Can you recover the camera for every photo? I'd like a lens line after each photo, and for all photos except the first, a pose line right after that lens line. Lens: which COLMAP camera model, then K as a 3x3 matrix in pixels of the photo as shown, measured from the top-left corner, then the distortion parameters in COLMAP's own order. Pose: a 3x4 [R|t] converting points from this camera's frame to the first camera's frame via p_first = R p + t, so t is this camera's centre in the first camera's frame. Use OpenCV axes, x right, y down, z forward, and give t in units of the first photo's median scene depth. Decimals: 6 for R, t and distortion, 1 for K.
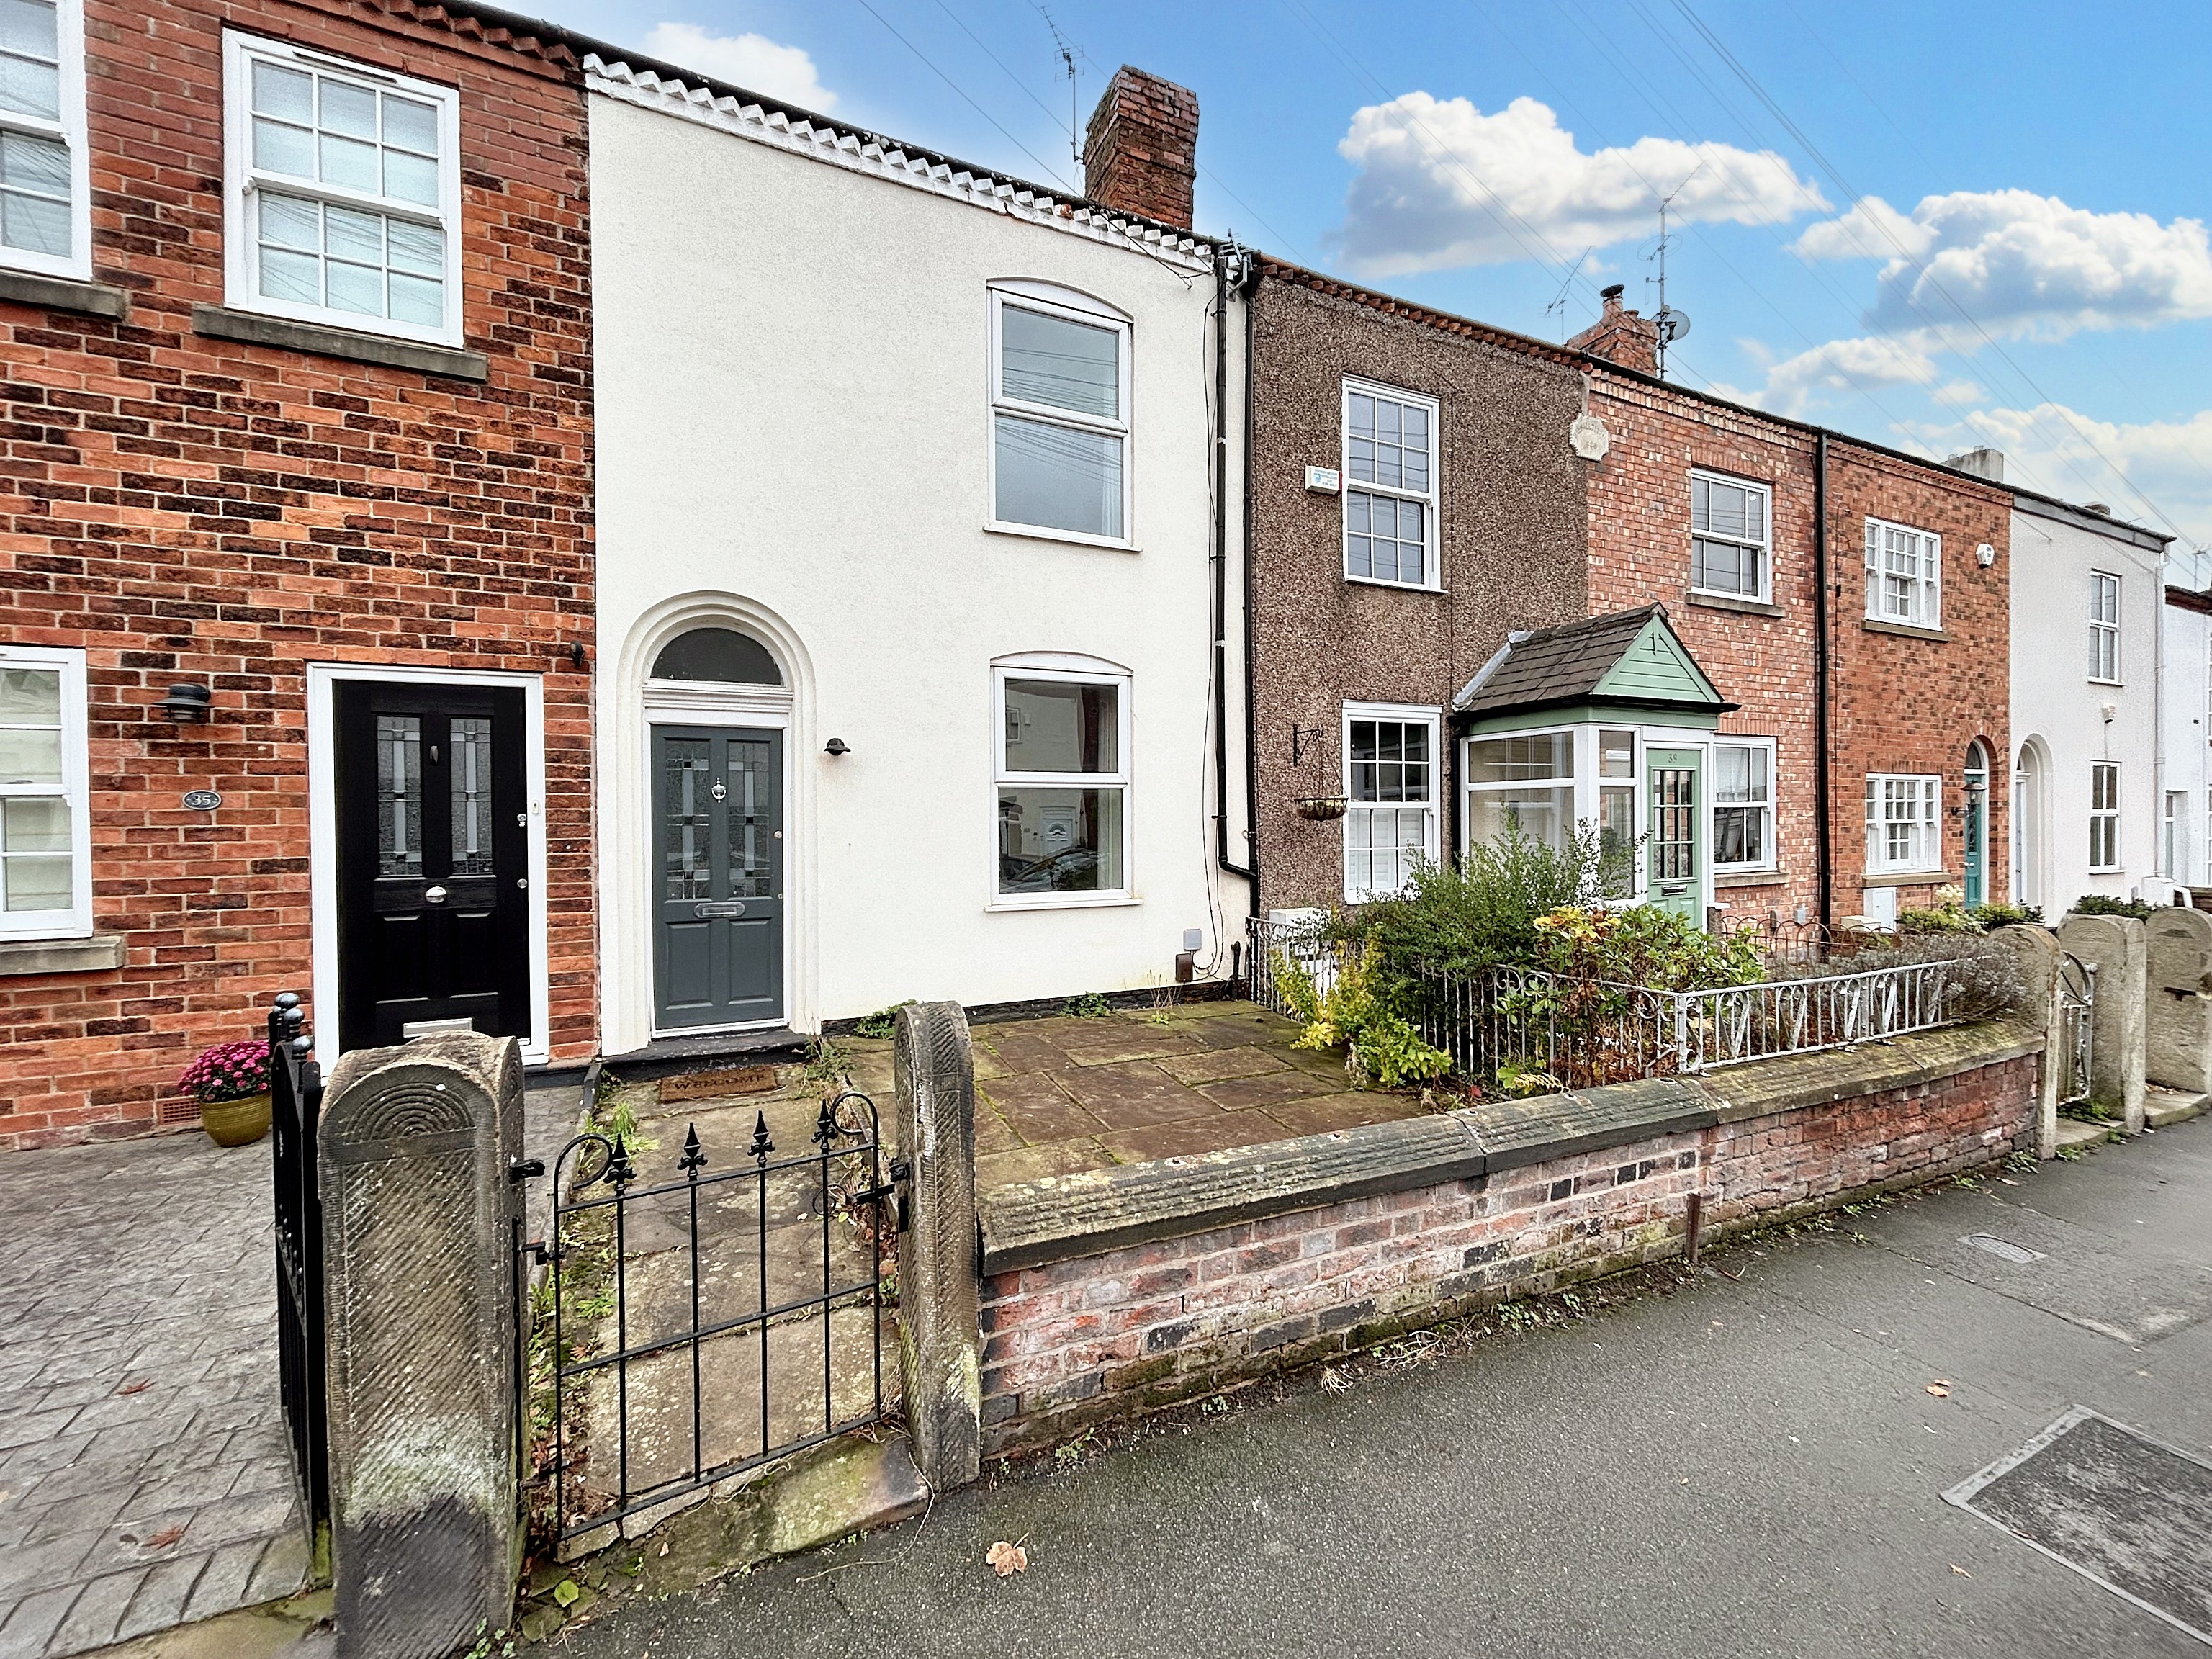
lens RADIAL K [[894.4, 0, 1098.1], [0, 894.4, 828.2], [0, 0, 1]] dist [-0.003120, 0.001621]
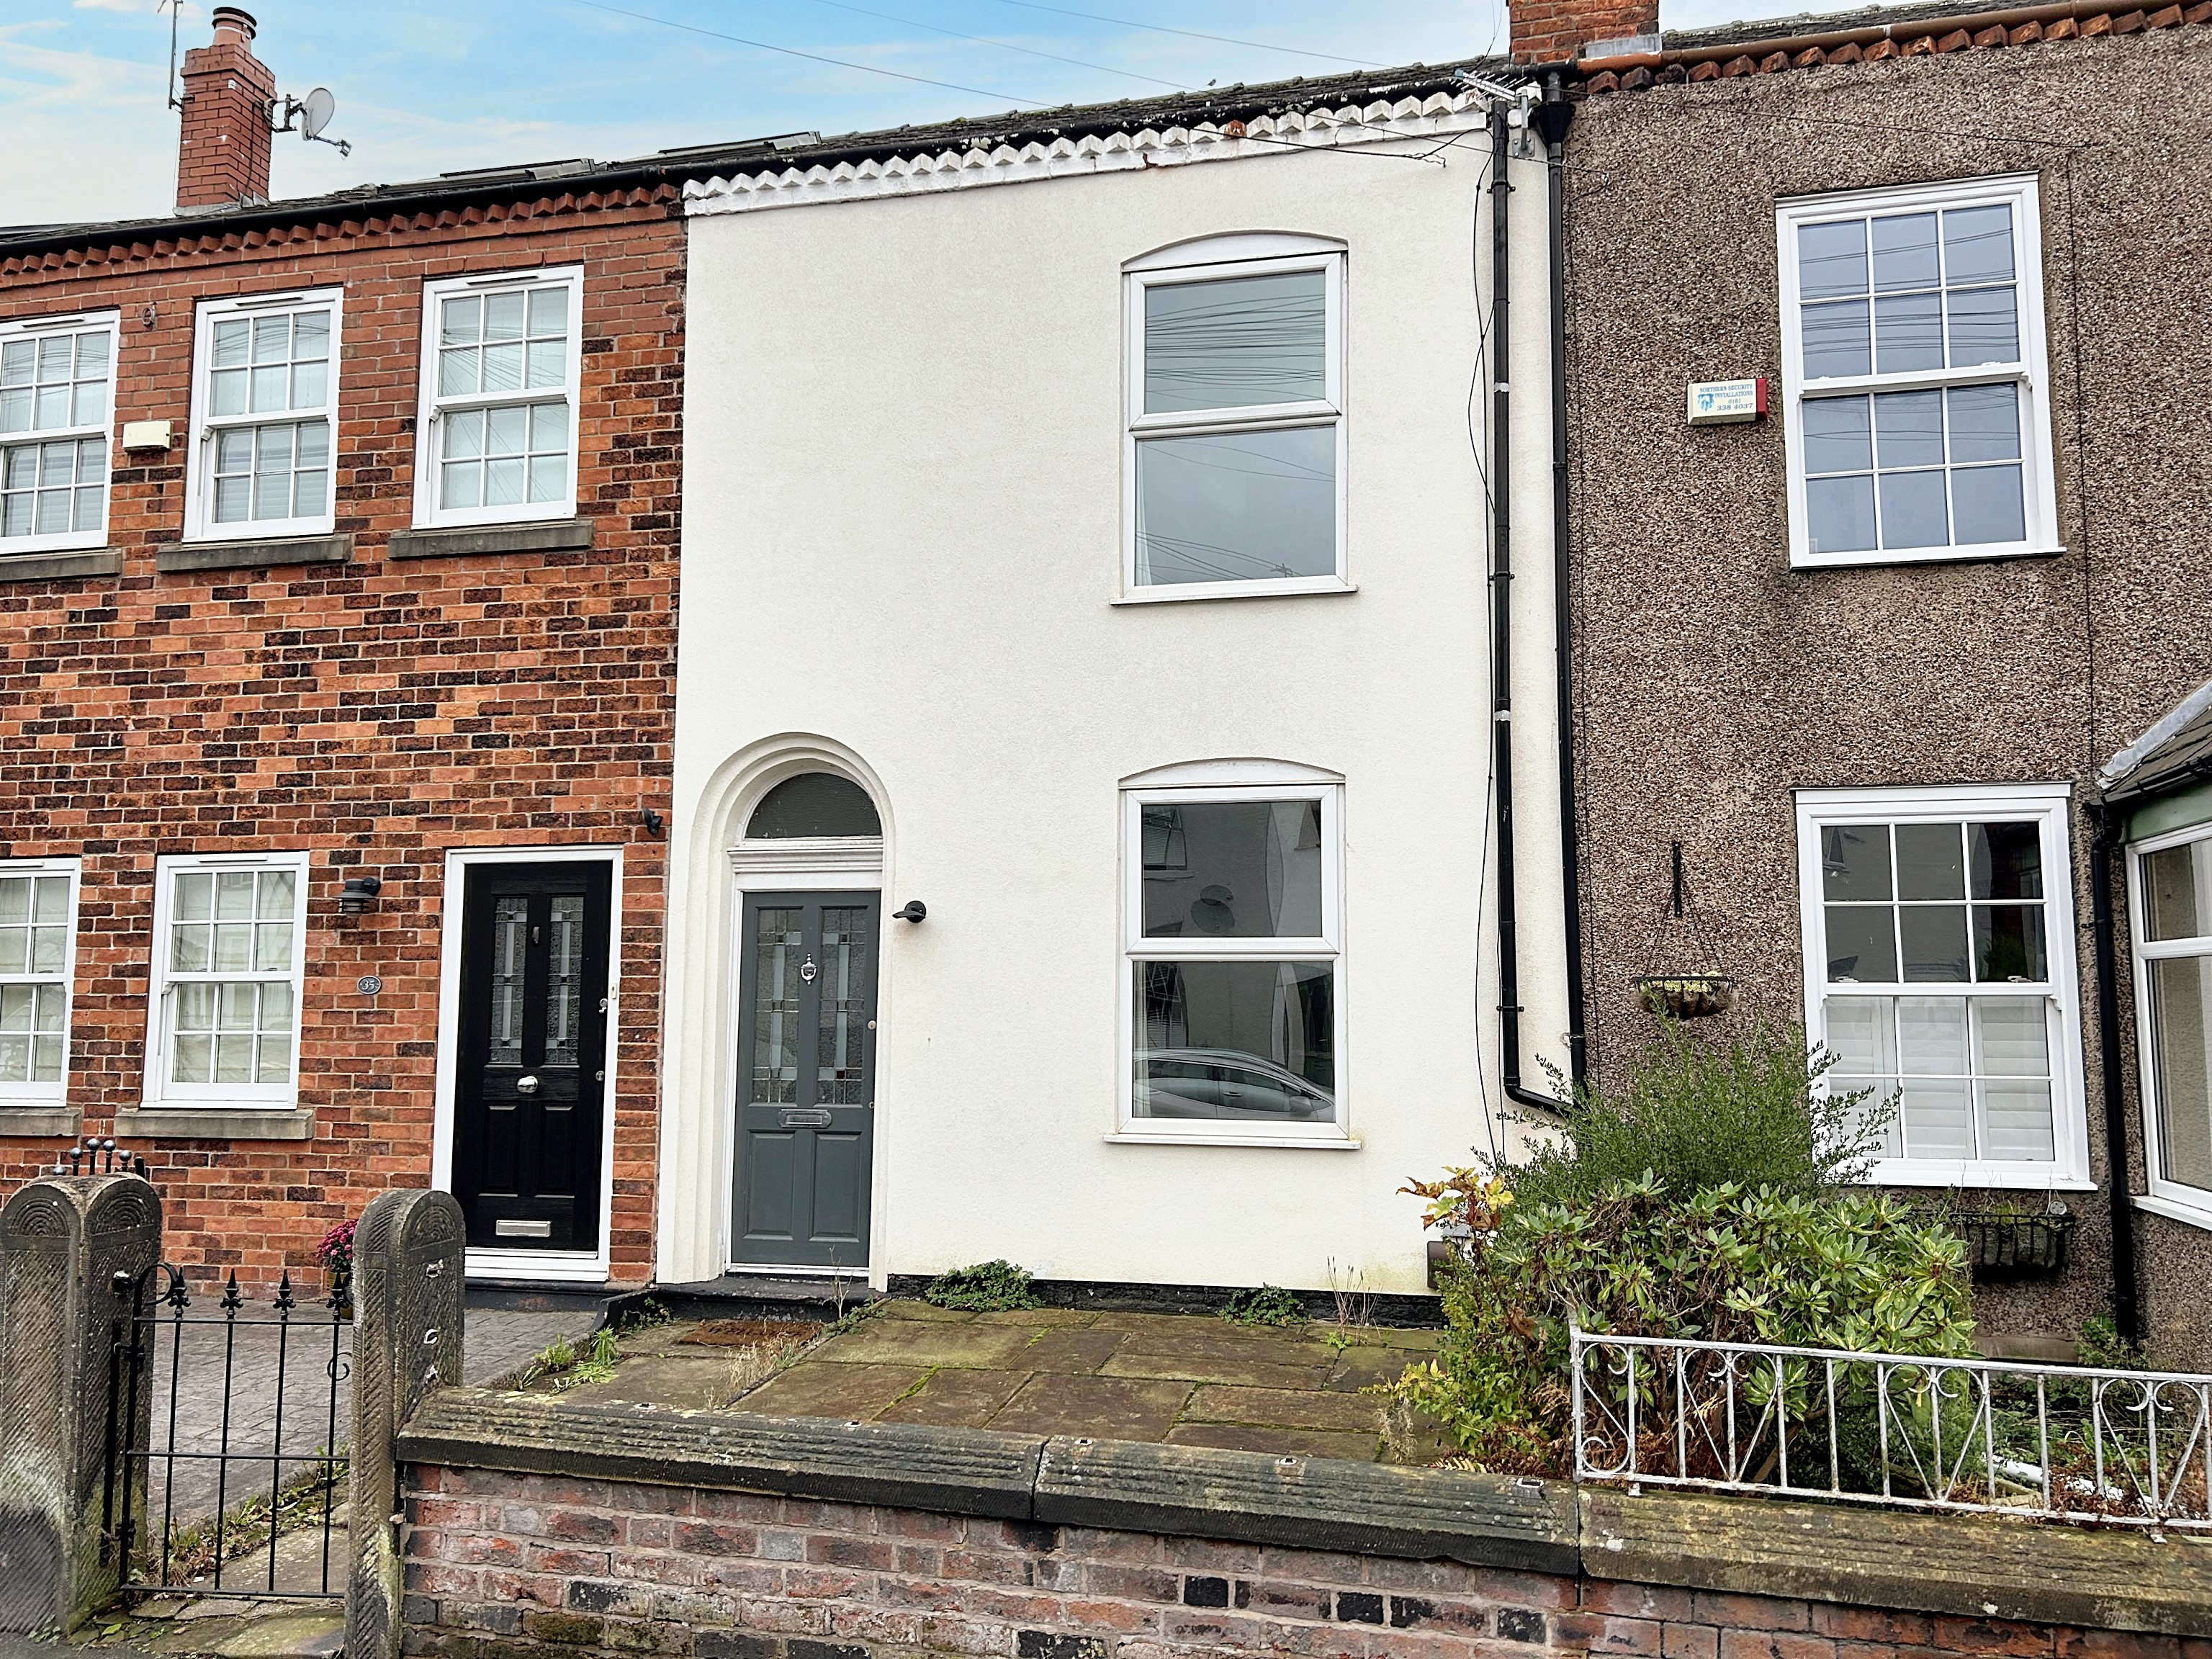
lens RADIAL K [[1696.9, 0, 1129.4], [0, 1696.9, 820.9], [0, 0, 1]] dist [0.035896, -0.022835]
pose [[0.786598, -0.057080, -0.614822, 0.856188], [-0.013676, 0.993863, -0.109767, -0.012706], [0.617314, 0.094751, 0.780990, -0.044397]]
